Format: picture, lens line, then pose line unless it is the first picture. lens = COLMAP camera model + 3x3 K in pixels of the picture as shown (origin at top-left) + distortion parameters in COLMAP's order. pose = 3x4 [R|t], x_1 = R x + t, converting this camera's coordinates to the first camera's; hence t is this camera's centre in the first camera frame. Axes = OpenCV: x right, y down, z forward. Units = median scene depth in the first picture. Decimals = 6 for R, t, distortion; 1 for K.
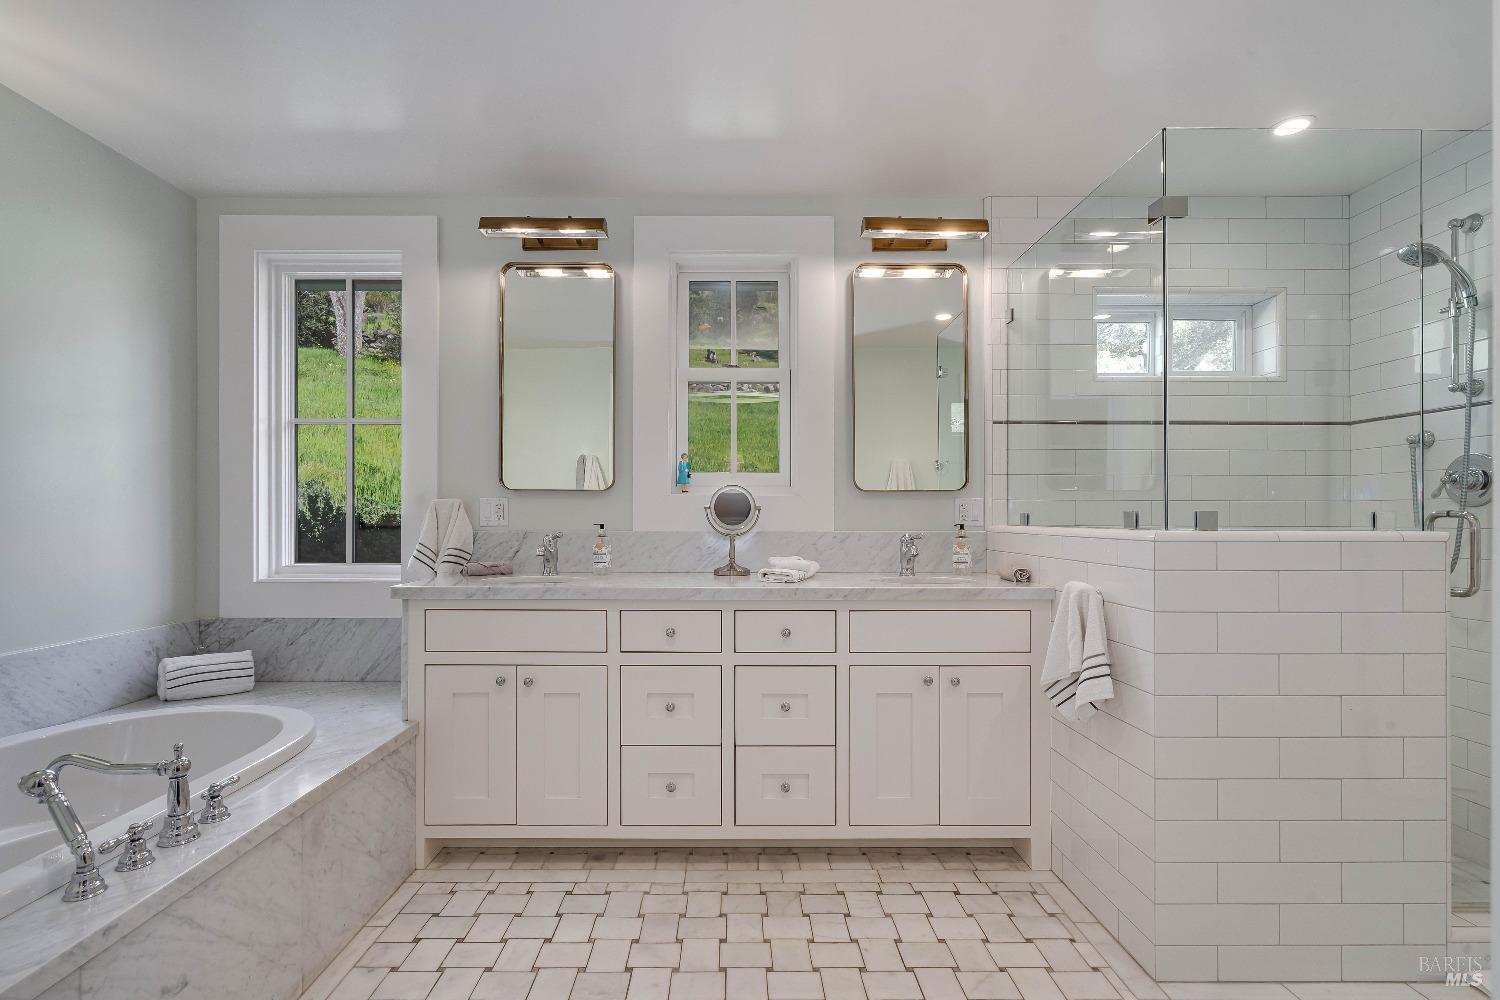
lens RADIAL K [[686.3, 0, 745.5], [0, 686.3, 512.4], [0, 0, 1]] dist [-0.003416, 0.000127]
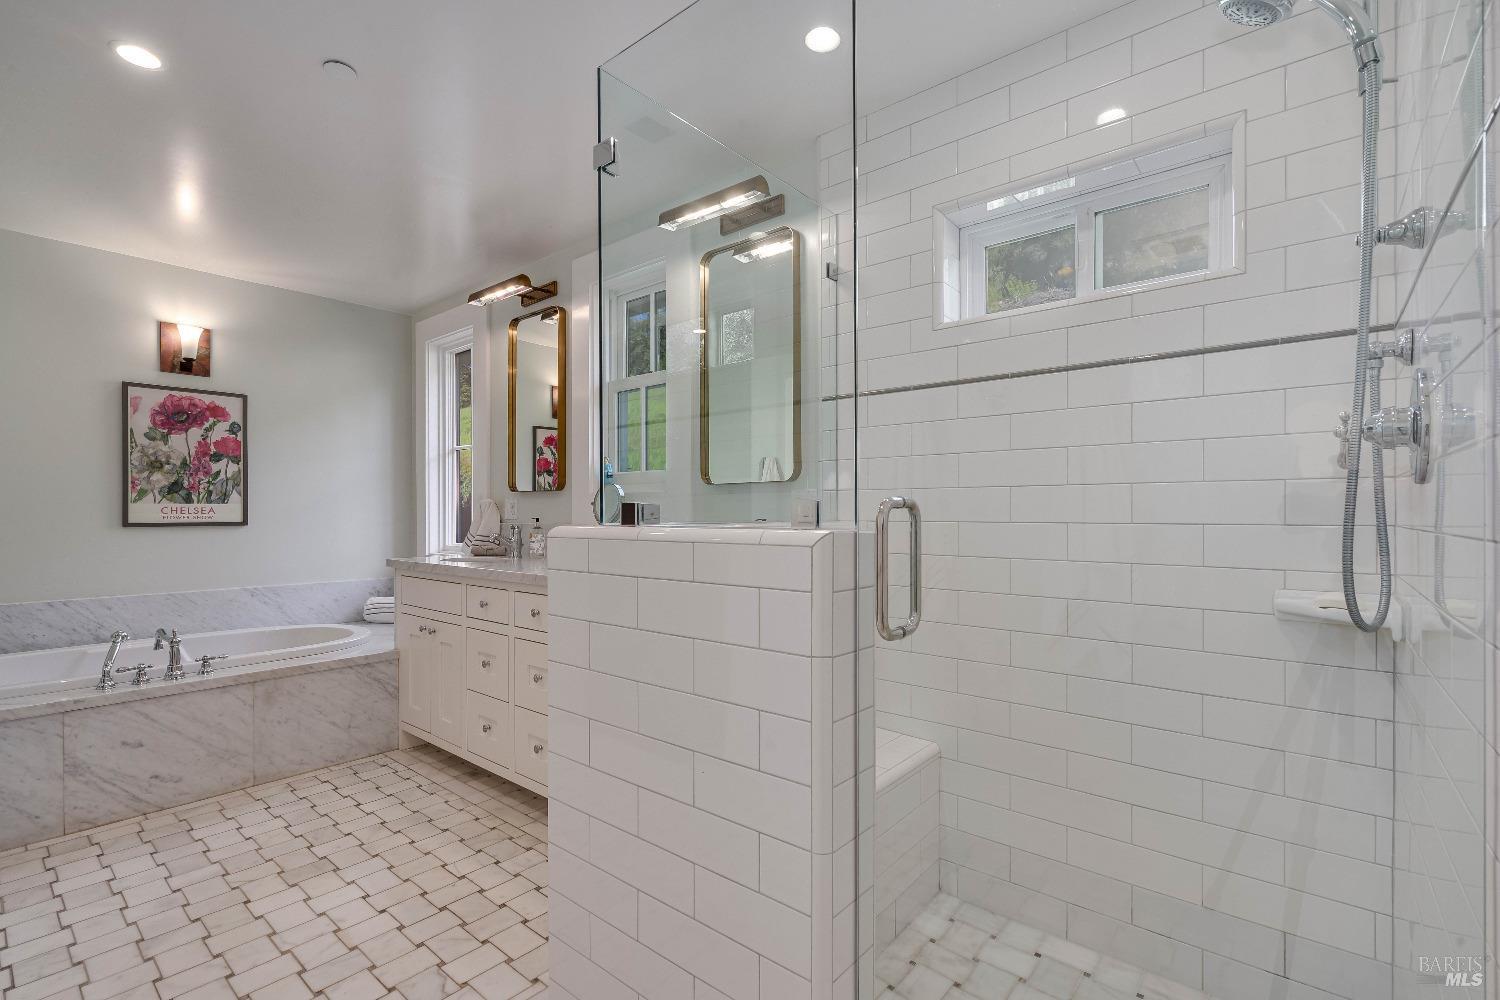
lens RADIAL K [[686.3, 0, 744.2], [0, 686.3, 506.3], [0, 0, 1]] dist [-0.003416, 0.000127]
pose [[0.759363, -0.009479, -0.650599, 1.062498], [0.010197, 0.999944, -0.002667, 0.004430], [0.650588, -0.004609, 0.759417, 0.358881]]
